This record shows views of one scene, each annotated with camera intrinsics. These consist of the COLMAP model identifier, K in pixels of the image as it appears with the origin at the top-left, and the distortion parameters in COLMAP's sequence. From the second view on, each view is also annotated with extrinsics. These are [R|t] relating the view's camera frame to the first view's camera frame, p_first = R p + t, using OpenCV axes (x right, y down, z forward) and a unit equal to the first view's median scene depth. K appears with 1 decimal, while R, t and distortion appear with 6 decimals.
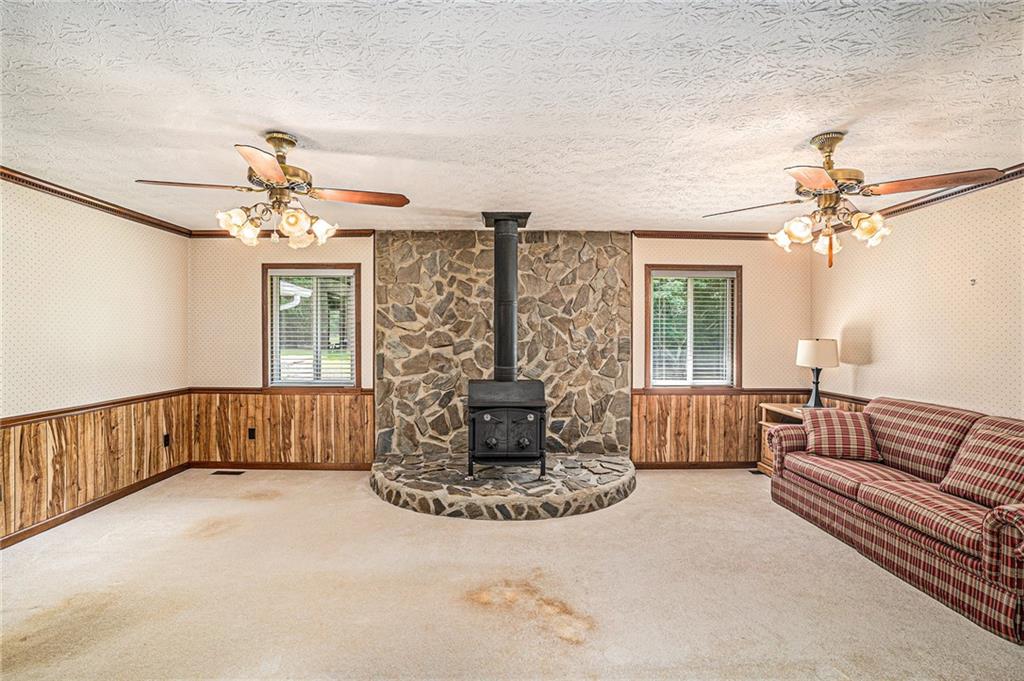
lens RADIAL K [[500.9, 0, 507.6], [0, 500.9, 347.7], [0, 0, 1]] dist [-0.066764, 0.025185]
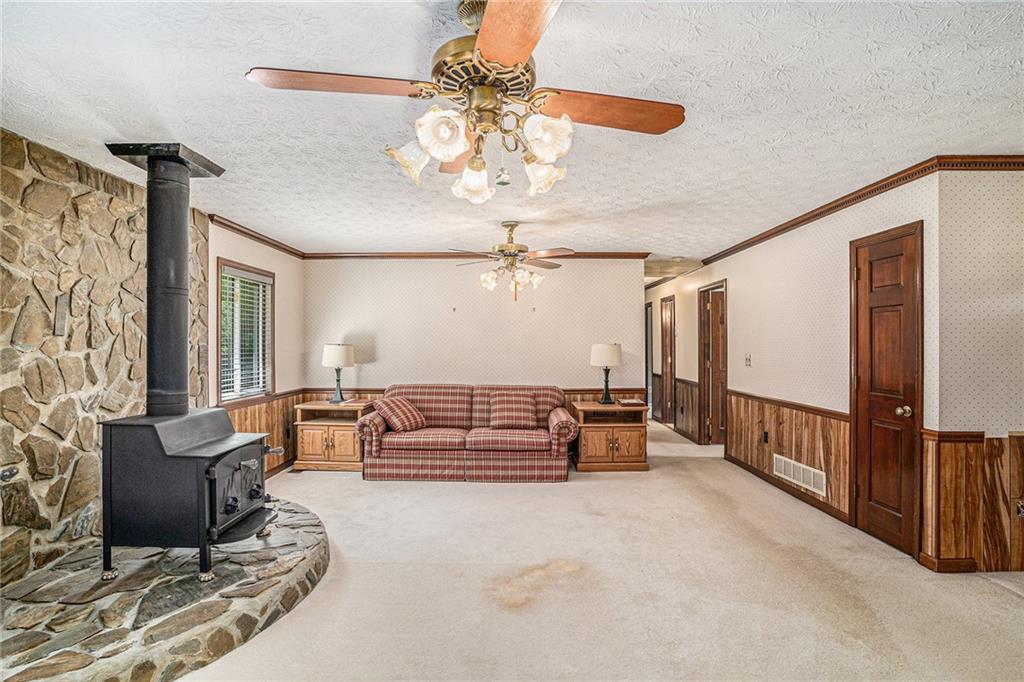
lens RADIAL K [[505.9, 0, 515.3], [0, 505.9, 342.7], [0, 0, 1]] dist [-0.098752, 0.039369]
pose [[0.033429, -0.002792, 0.999437, -0.534839], [0.026263, 0.999653, 0.001915, -0.010583], [-0.999096, 0.026184, 0.033491, 0.490389]]
